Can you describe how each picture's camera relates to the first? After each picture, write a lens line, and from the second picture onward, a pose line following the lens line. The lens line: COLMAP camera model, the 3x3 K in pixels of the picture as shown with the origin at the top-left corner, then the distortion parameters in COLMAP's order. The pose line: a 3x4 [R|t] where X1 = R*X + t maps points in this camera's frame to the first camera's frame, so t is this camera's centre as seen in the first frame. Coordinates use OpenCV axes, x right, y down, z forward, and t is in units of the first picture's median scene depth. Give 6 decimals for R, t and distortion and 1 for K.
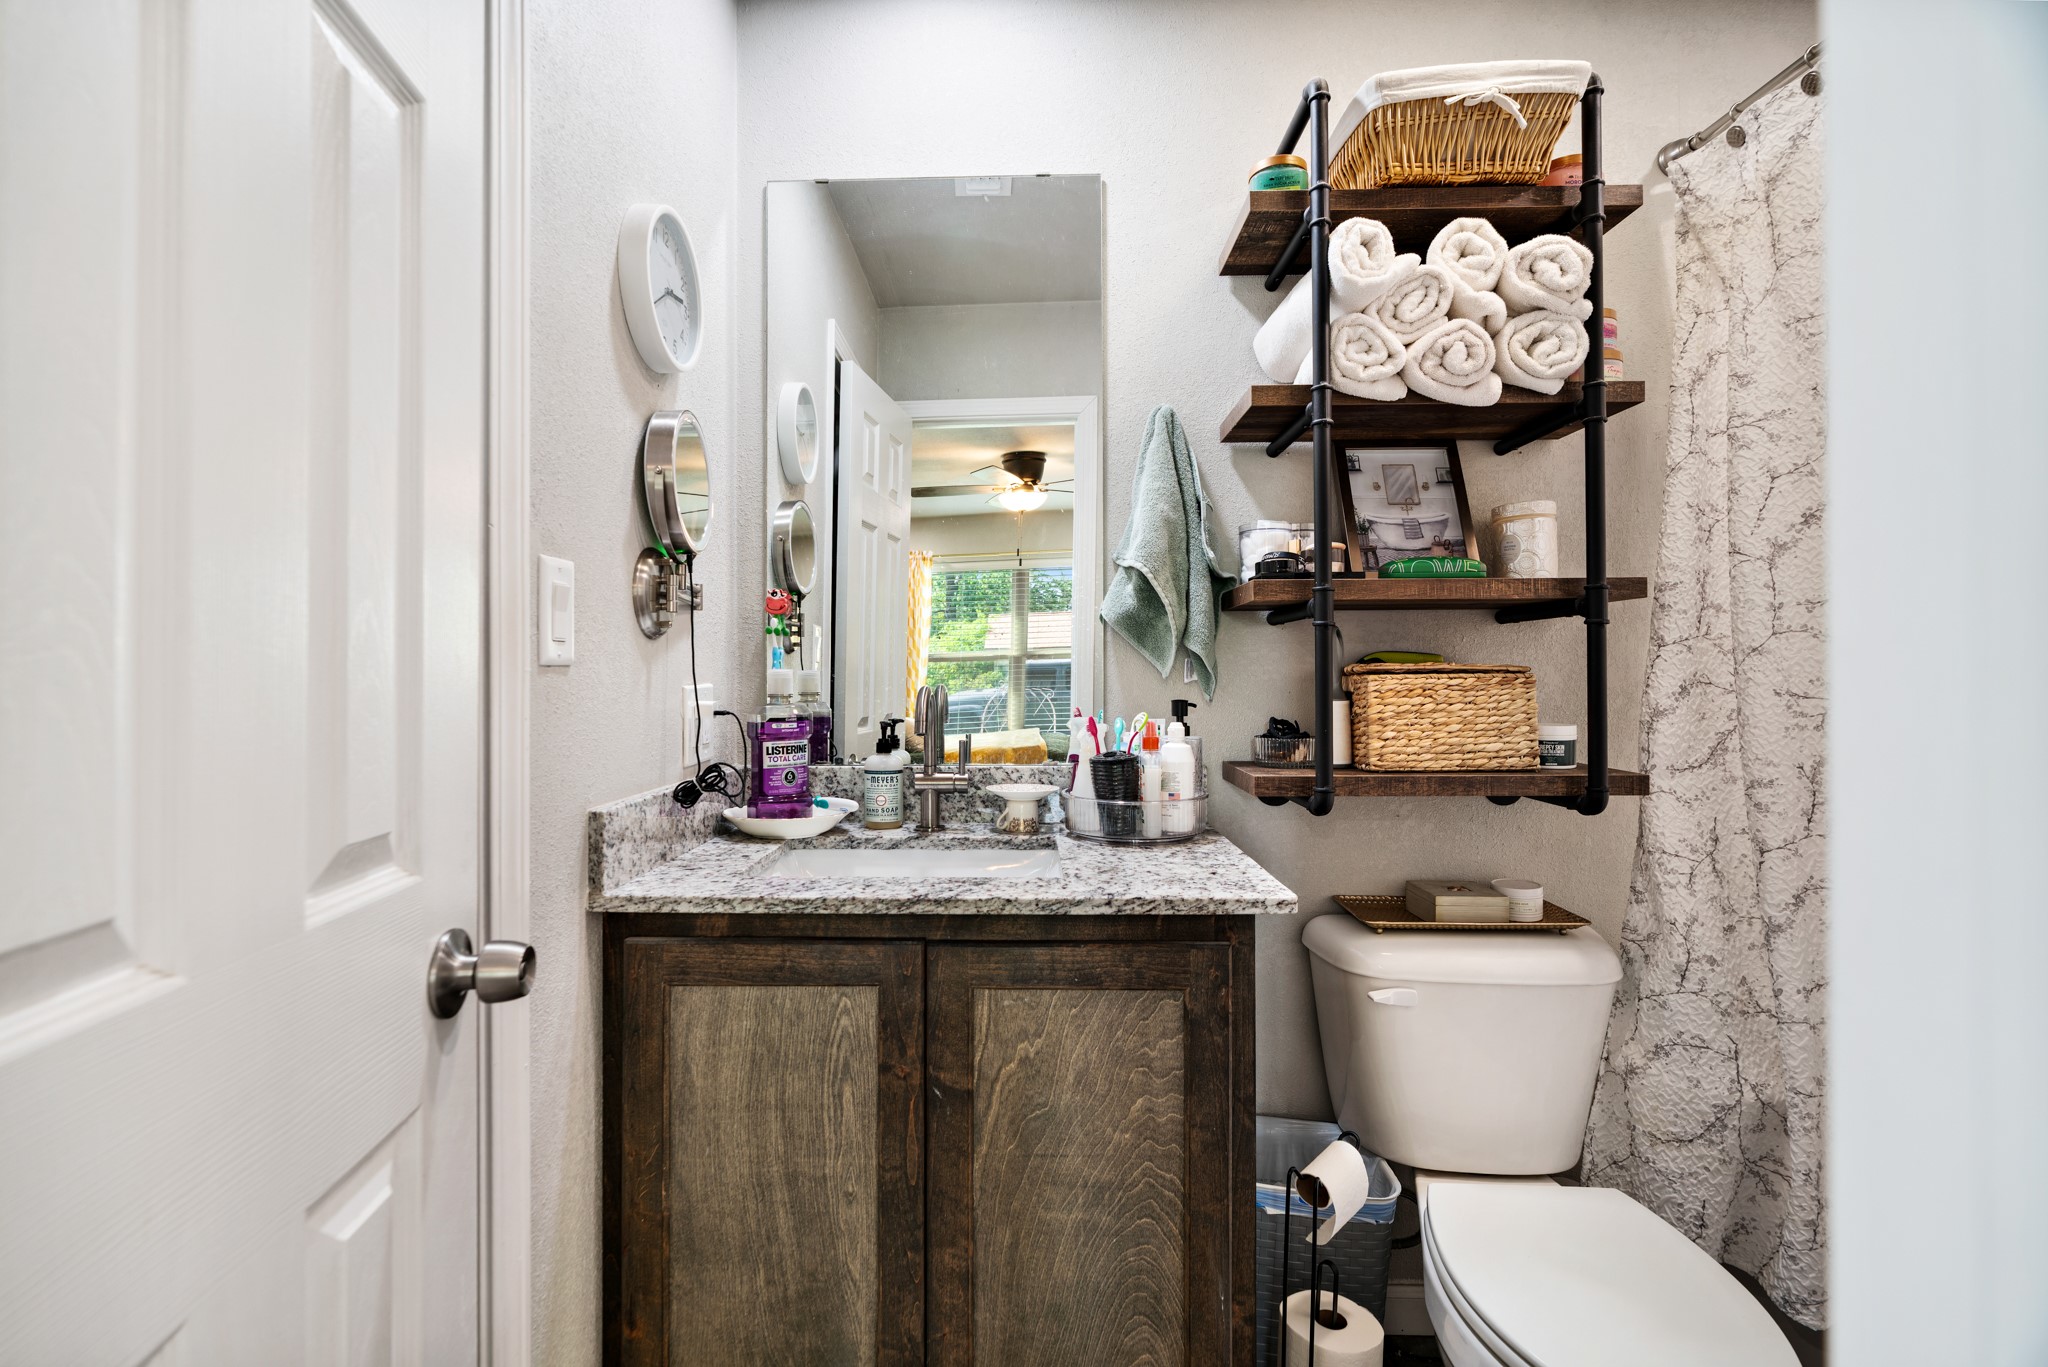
lens RADIAL K [[902.2, 0, 1024.0], [0, 902.2, 683.5], [0, 0, 1]] dist [-0.022903, 0.011540]
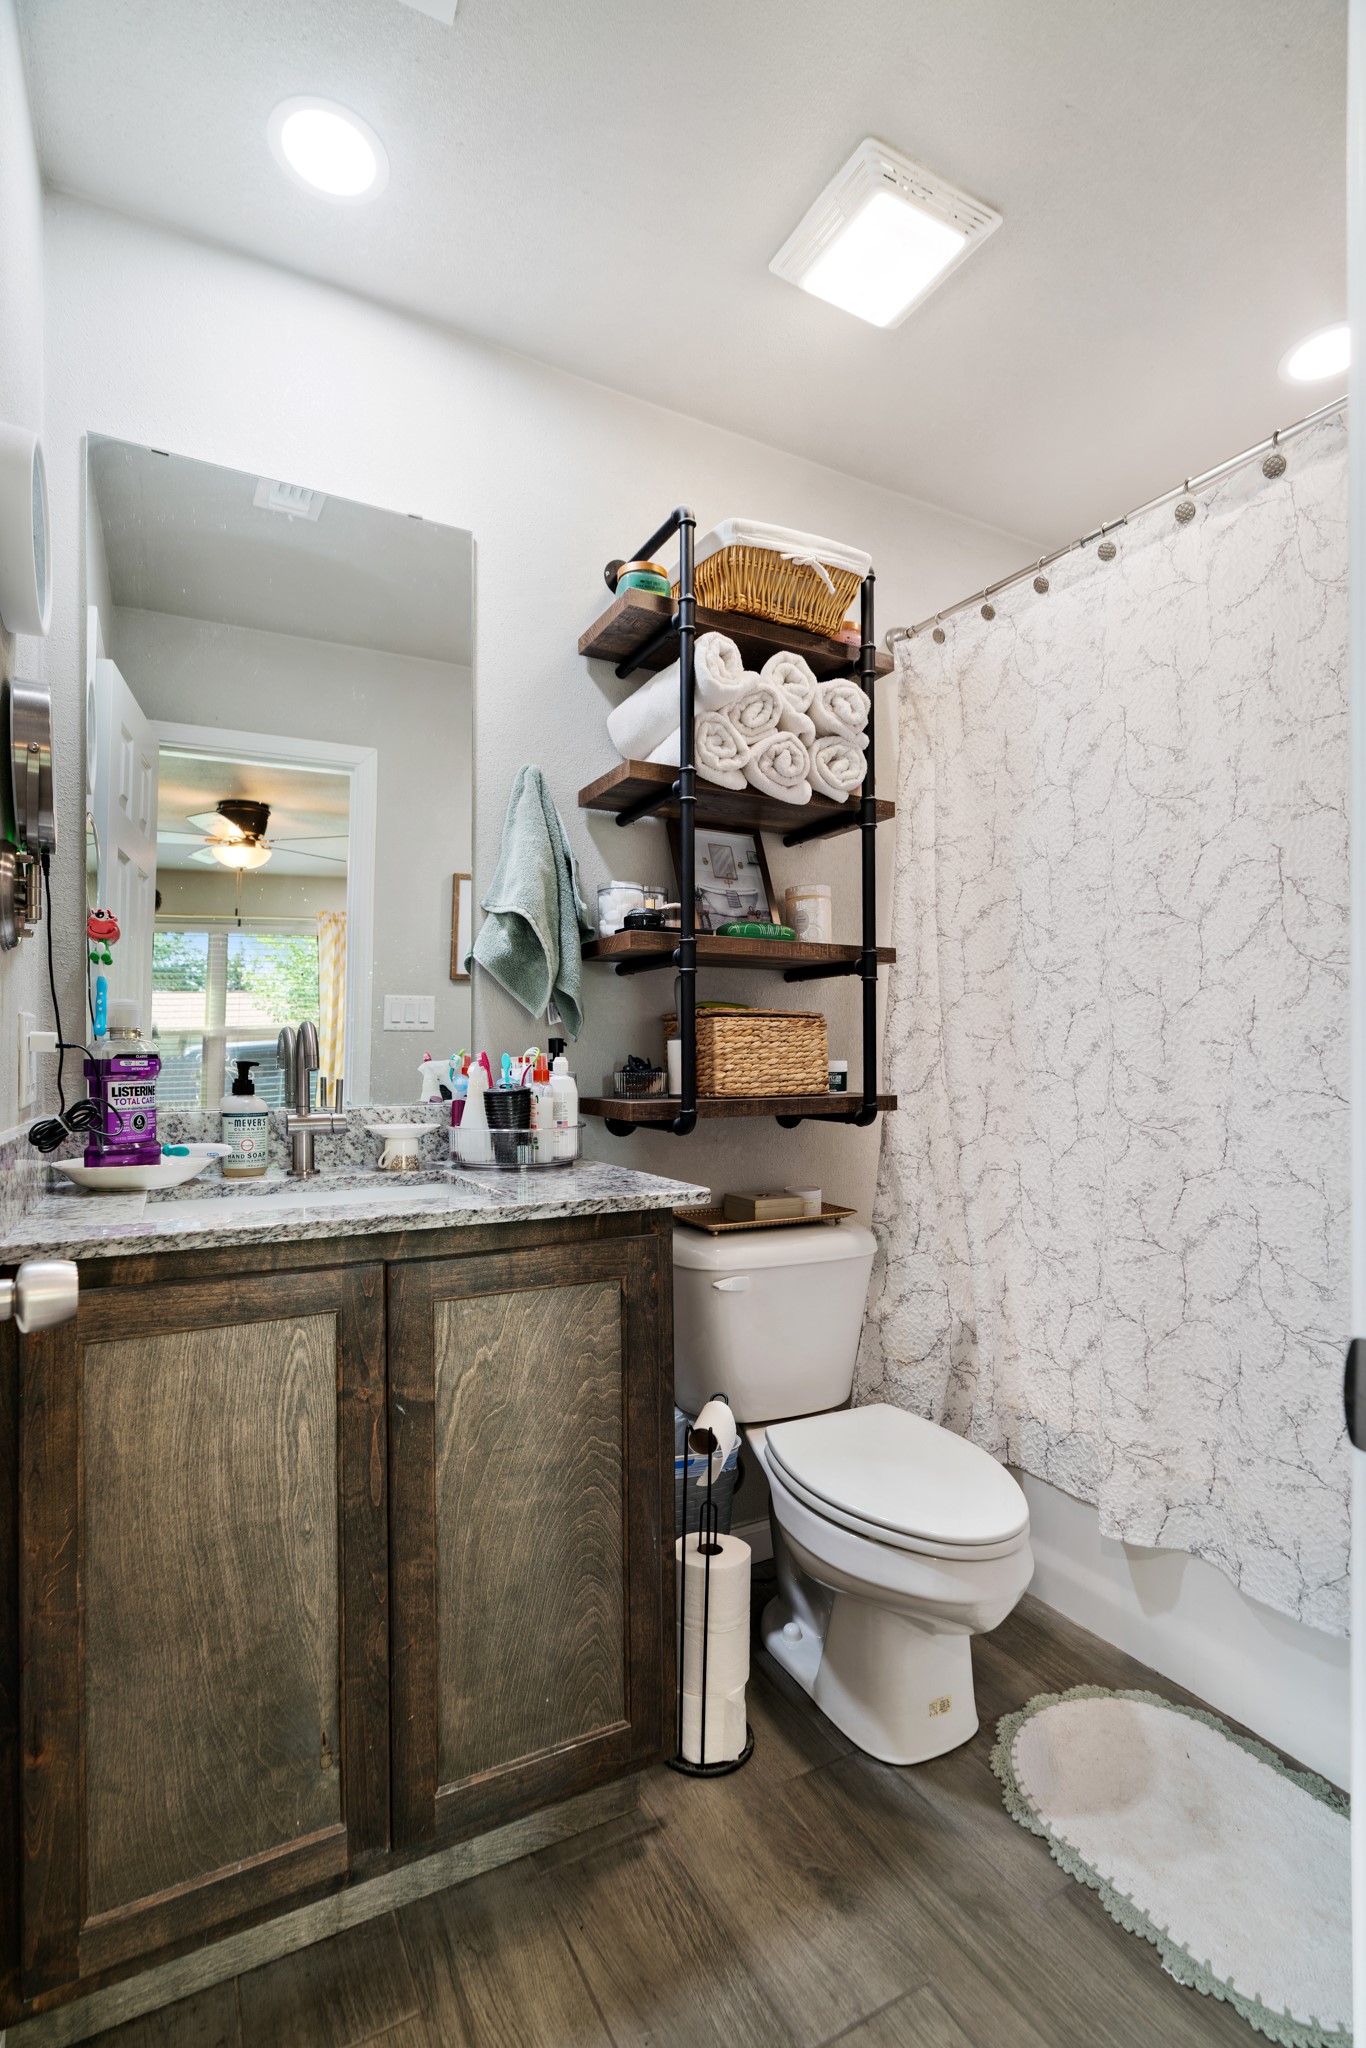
lens RADIAL K [[902.2, 0, 688.2], [0, 902.2, 1068.3], [0, 0, 1]] dist [-0.022903, 0.011540]
pose [[0.872119, -0.006463, 0.489251, -0.249986], [0.003442, 0.999969, 0.007075, 0.053457], [-0.489281, -0.004486, 0.872114, -0.031312]]
